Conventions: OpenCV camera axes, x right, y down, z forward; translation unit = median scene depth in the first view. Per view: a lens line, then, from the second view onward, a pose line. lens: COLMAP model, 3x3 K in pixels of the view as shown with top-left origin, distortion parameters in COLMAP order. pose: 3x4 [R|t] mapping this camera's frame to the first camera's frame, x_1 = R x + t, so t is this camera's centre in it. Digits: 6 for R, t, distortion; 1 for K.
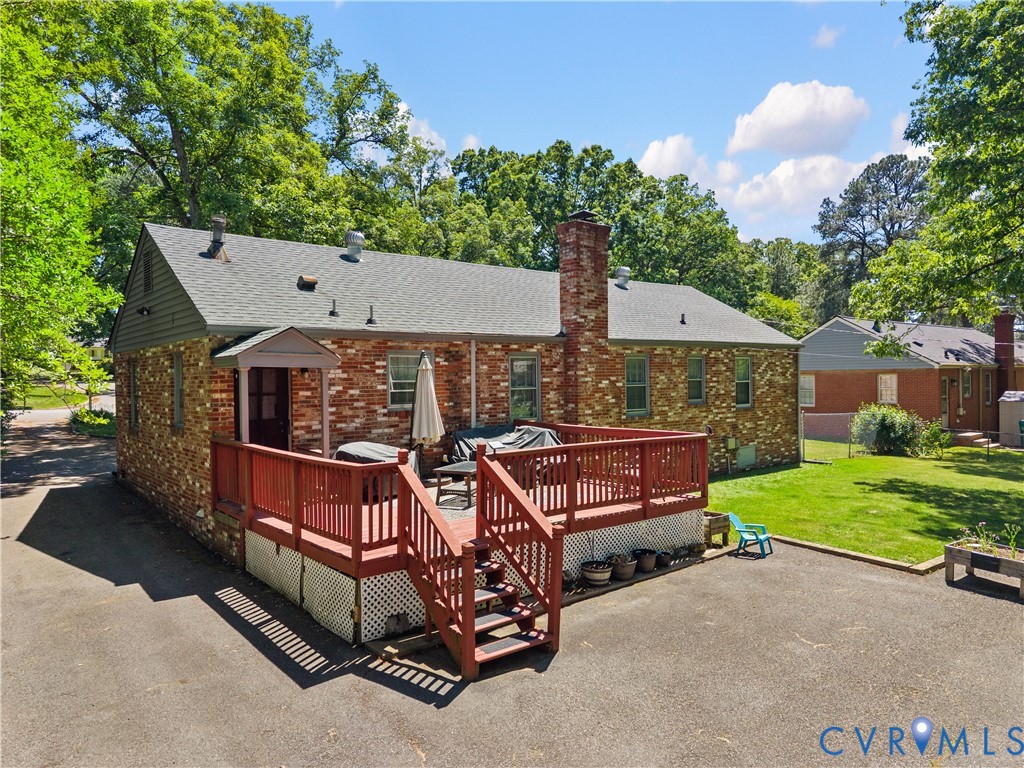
lens RADIAL K [[702.0, 0, 513.5], [0, 702.0, 386.6], [0, 0, 1]] dist [-0.000609, 0.000467]
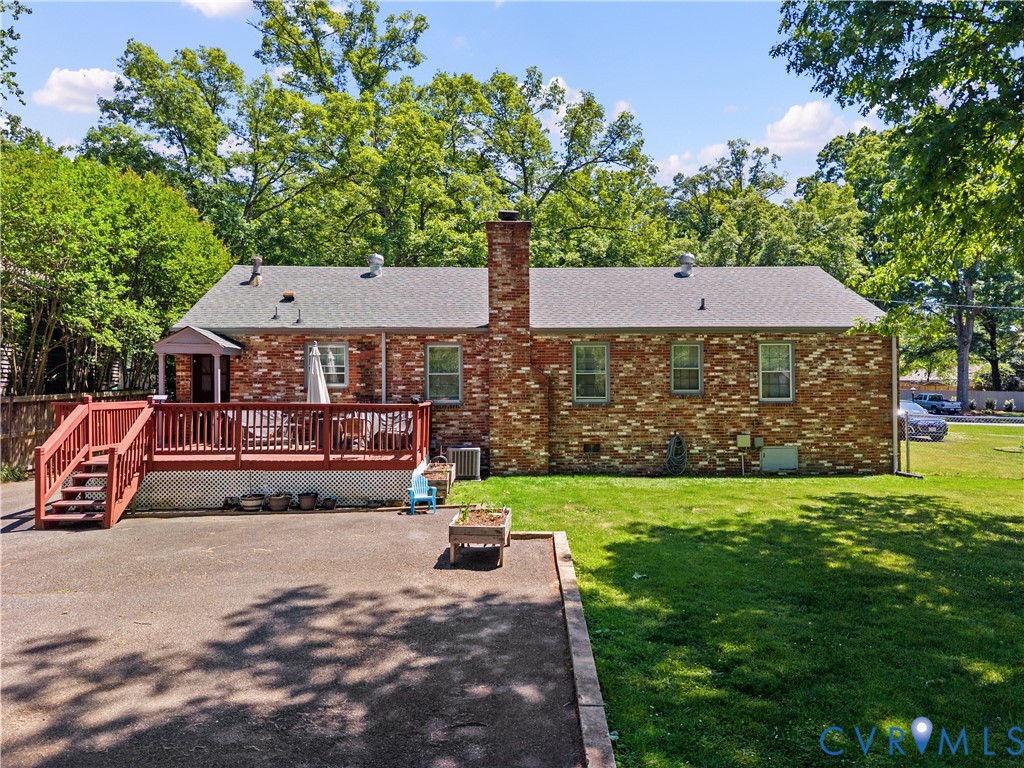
lens RADIAL K [[702.0, 0, 509.3], [0, 702.0, 382.7], [0, 0, 1]] dist [-0.000609, 0.000467]
pose [[0.797460, -0.002163, -0.603367, 0.770359], [-0.014669, 0.999628, -0.022971, 0.040787], [0.603193, 0.027170, 0.797132, 0.145141]]
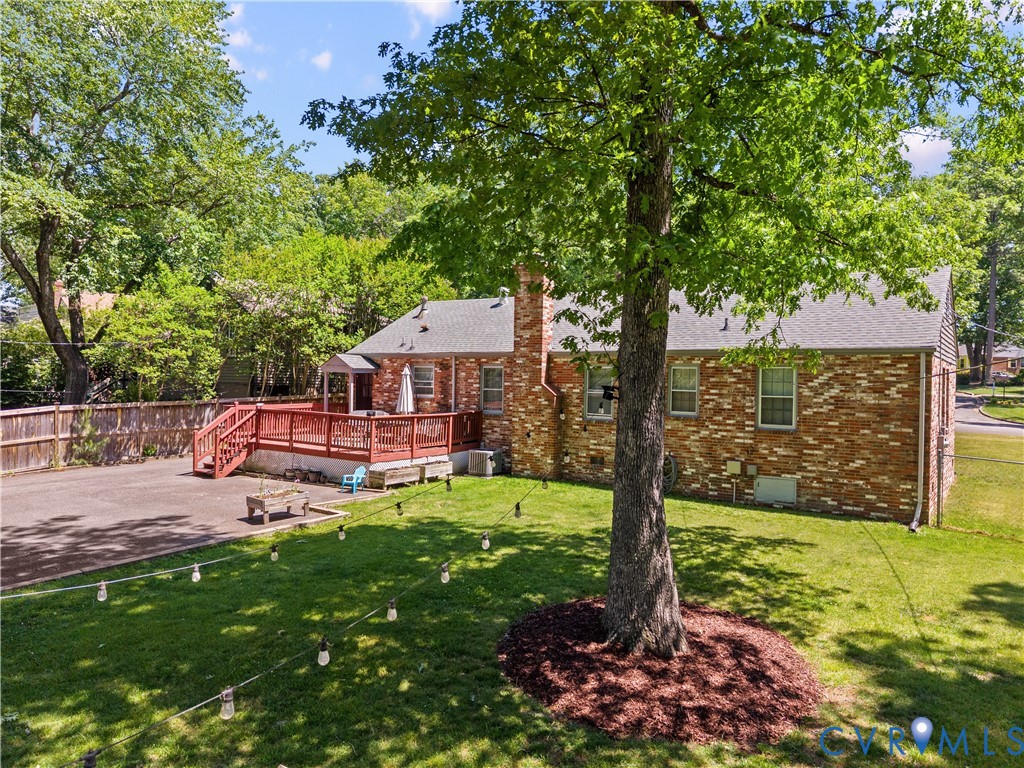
lens RADIAL K [[702.0, 0, 512.2], [0, 702.0, 381.0], [0, 0, 1]] dist [-0.000609, 0.000467]
pose [[0.268544, 0.017157, -0.963115, 1.345529], [-0.039776, 0.999186, 0.006709, -0.024832], [0.962446, 0.036507, 0.269007, 0.638407]]
